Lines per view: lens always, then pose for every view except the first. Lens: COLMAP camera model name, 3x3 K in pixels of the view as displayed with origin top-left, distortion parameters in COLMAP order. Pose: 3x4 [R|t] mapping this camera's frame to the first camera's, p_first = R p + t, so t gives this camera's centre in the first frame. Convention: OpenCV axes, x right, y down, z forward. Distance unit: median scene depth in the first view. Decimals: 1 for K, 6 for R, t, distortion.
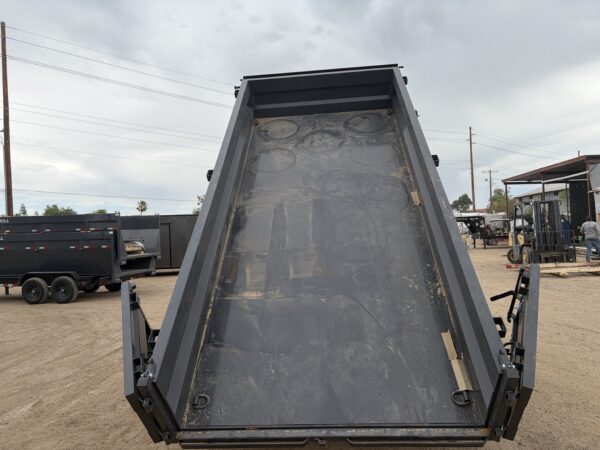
lens RADIAL K [[440.4, 0, 300.1], [0, 440.4, 222.7], [0, 0, 1]] dist [0.040162, -0.033728]
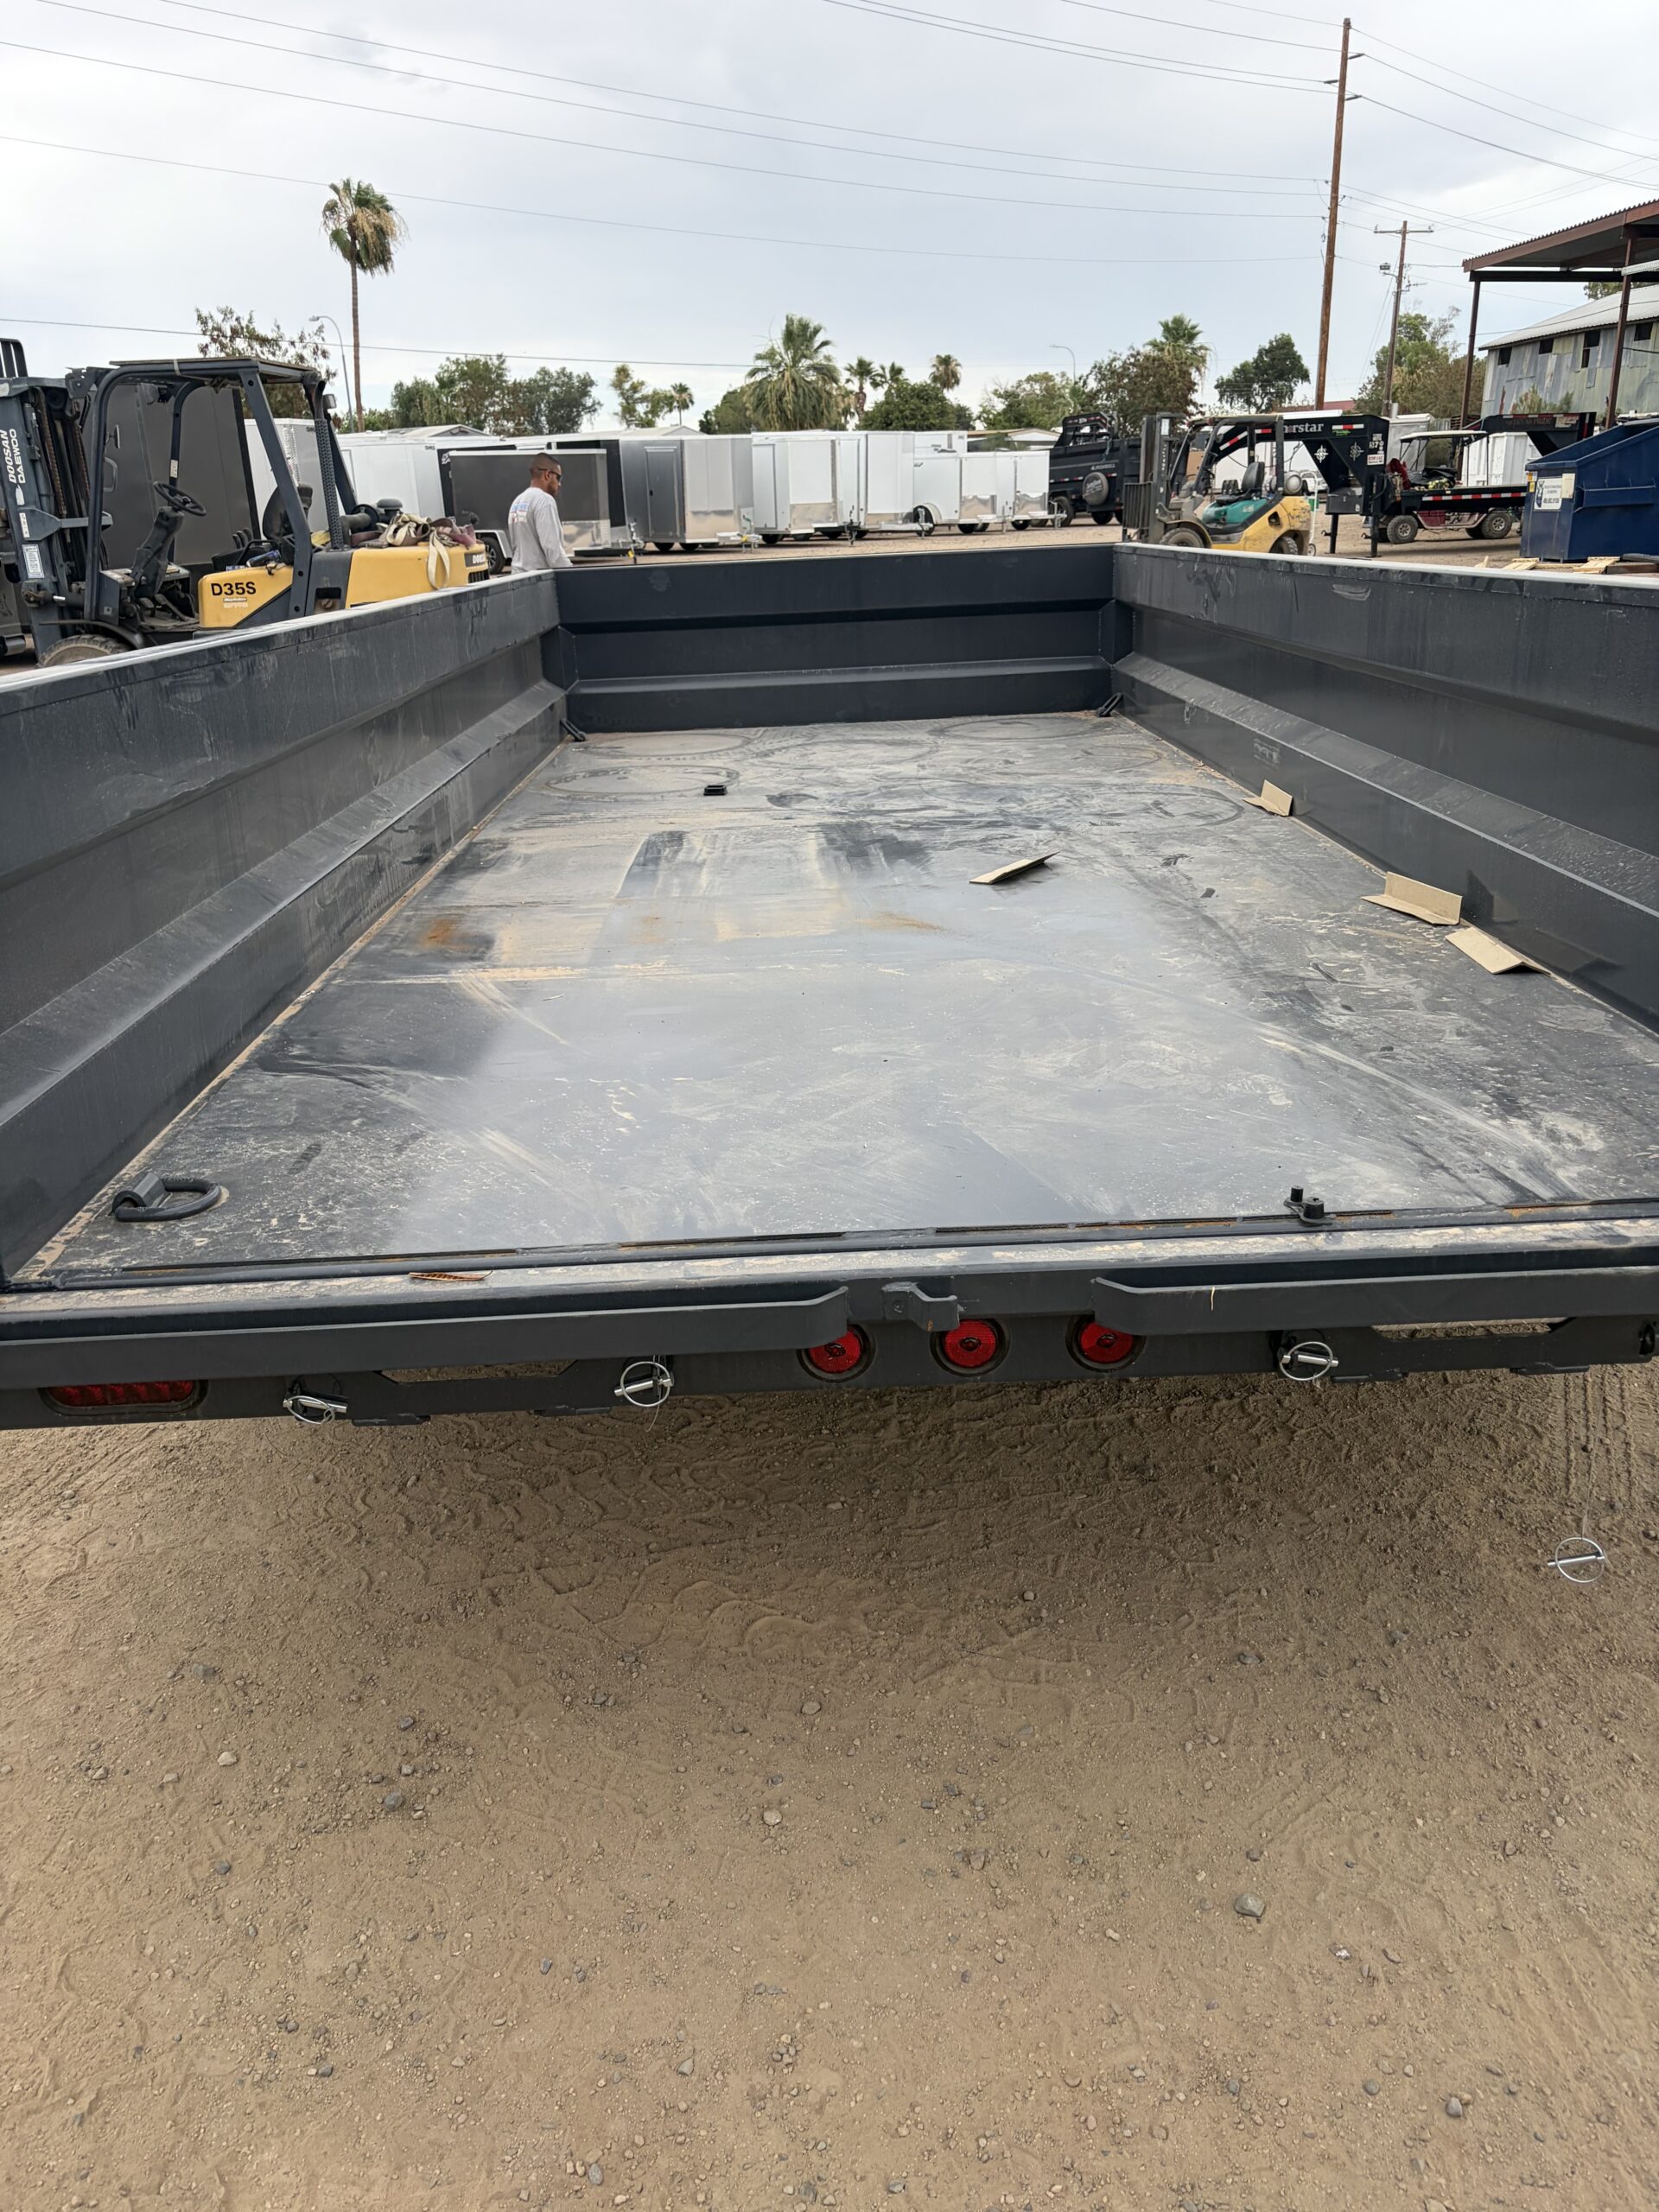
lens RADIAL K [[1638.1, 0, 802.5], [0, 1638.1, 1080.9], [0, 0, 1]] dist [0.013617, 0.008135]
pose [[0.995471, -0.023231, 0.092188, -0.017881], [-0.011417, 0.933456, 0.358511, 0.018485], [-0.094381, -0.357940, 0.928962, 0.117685]]
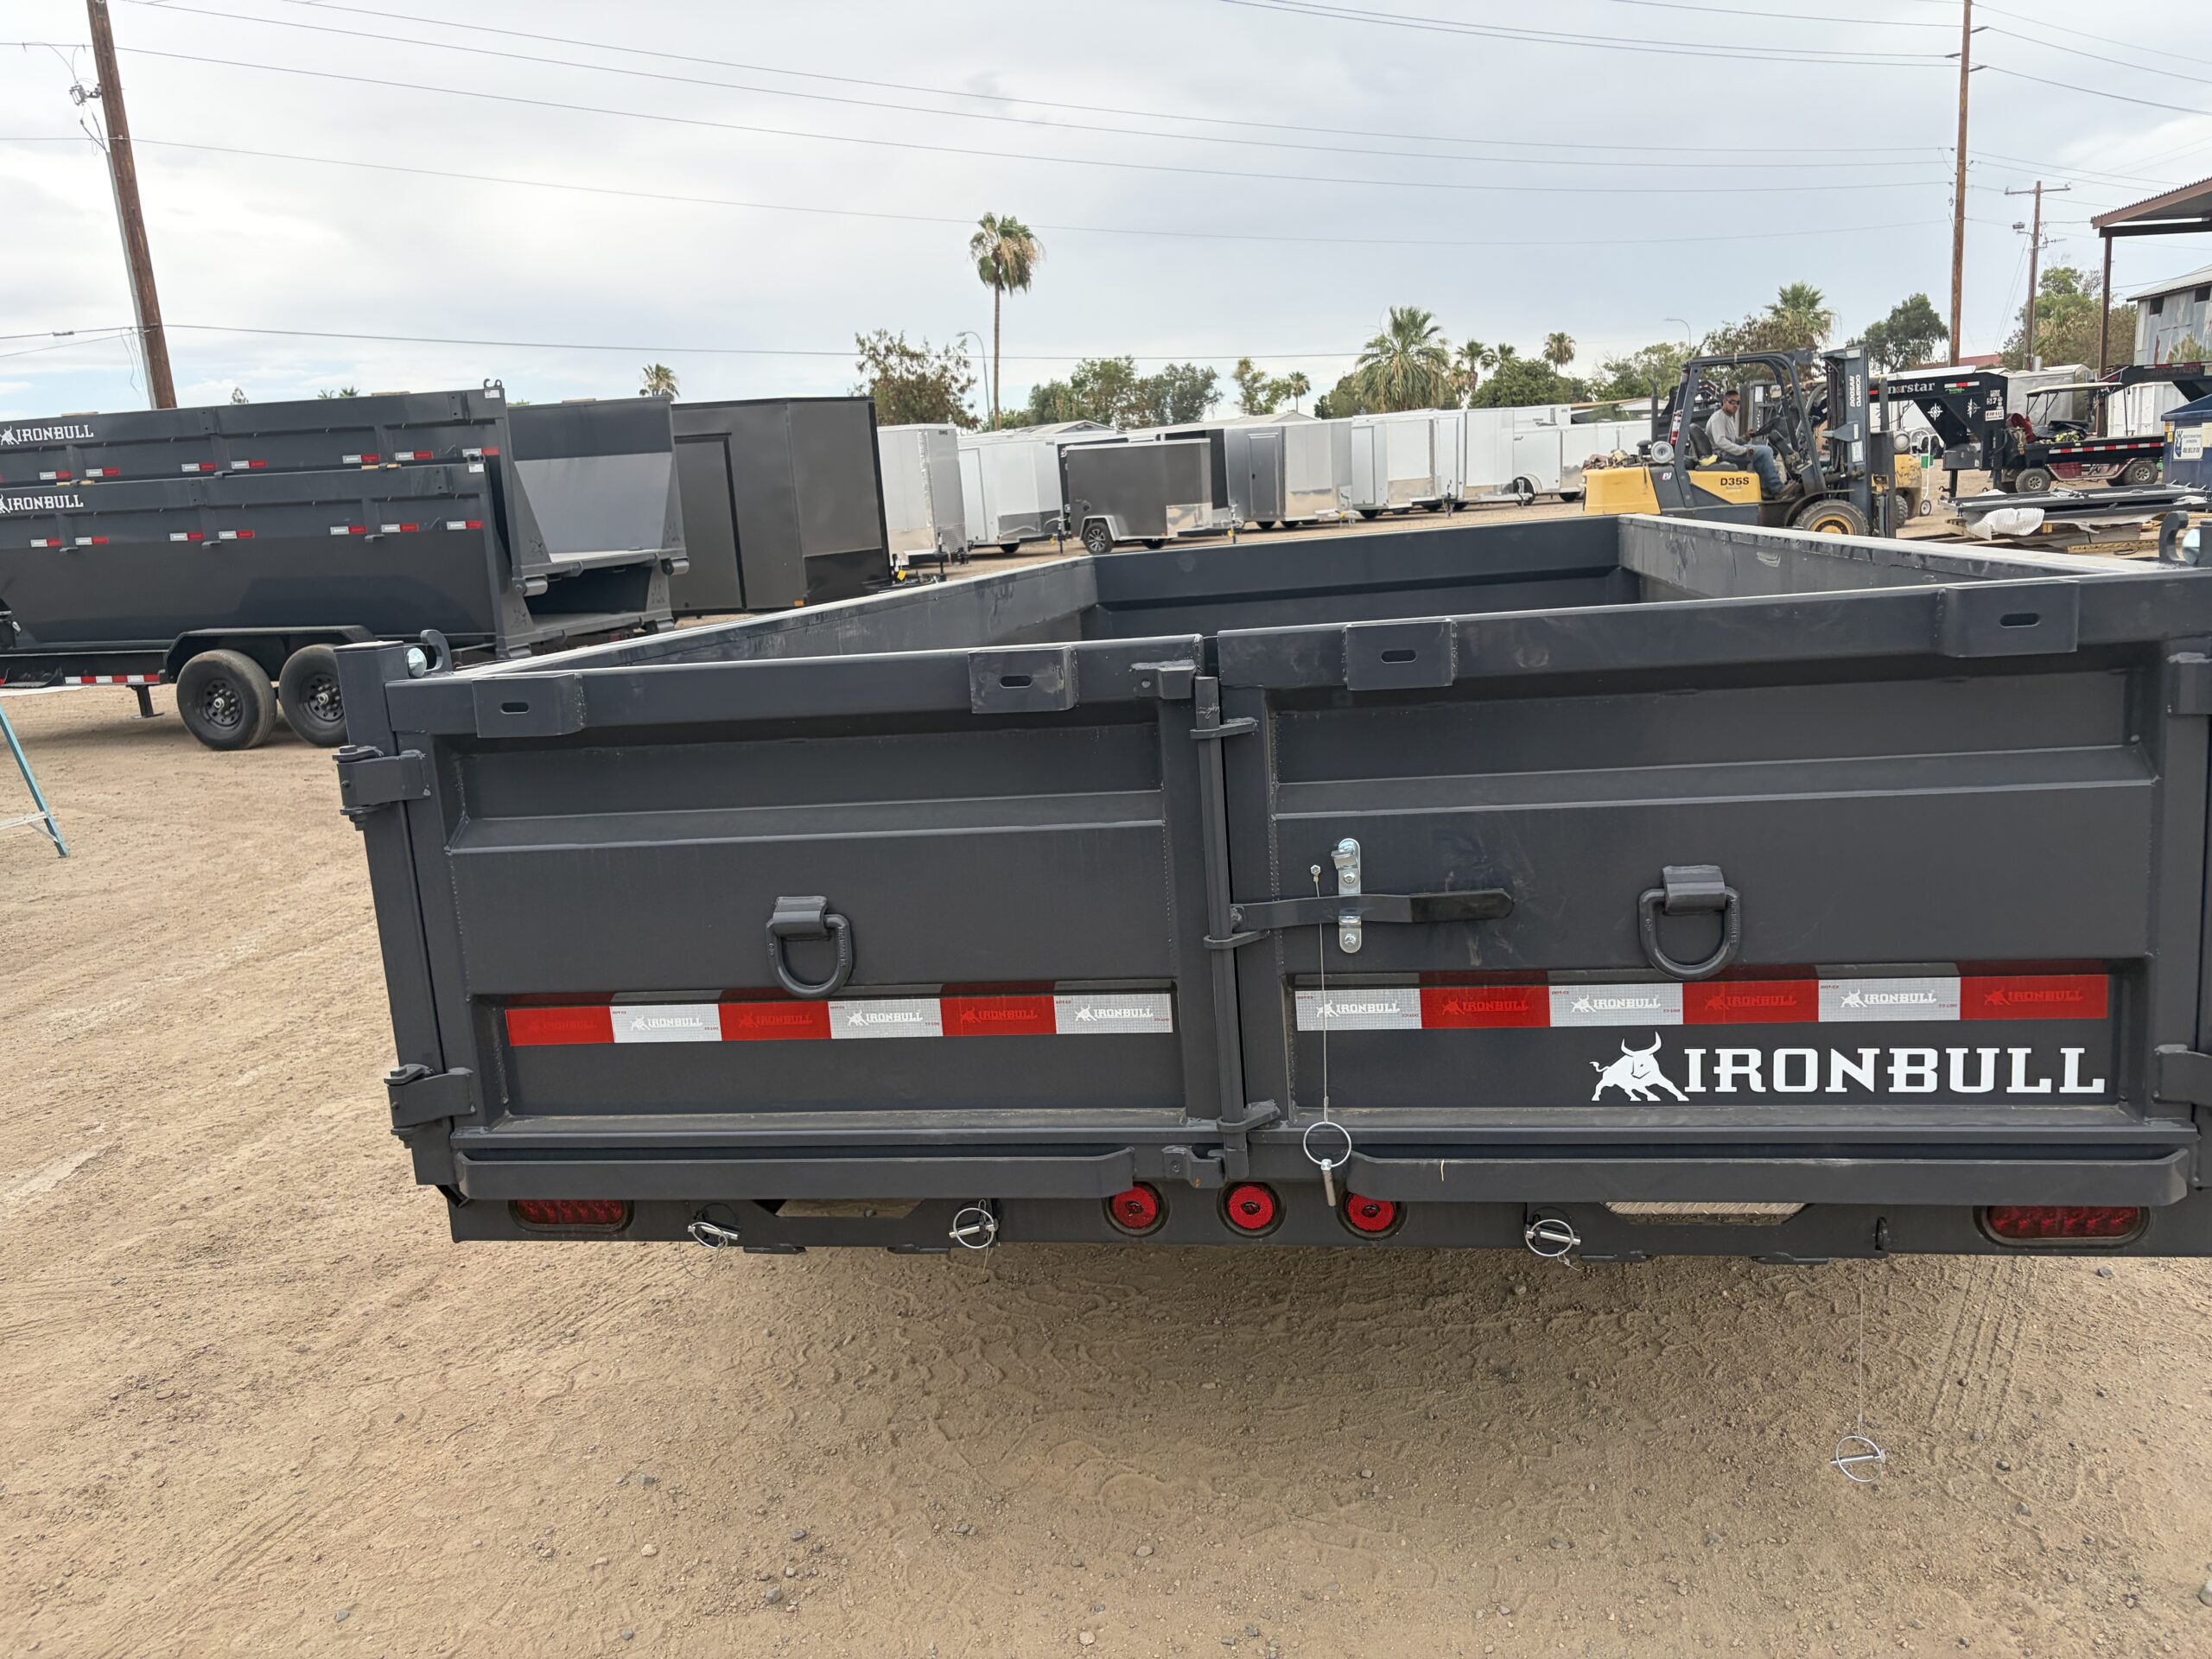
lens RADIAL K [[1623.8, 0, 1106.5], [0, 1623.8, 820.9], [0, 0, 1]] dist [0.040162, -0.033728]
pose [[0.995751, -0.006639, -0.091849, 0.014956], [0.027611, 0.973035, 0.228998, 0.014378], [0.087852, -0.230561, 0.969084, 0.084627]]
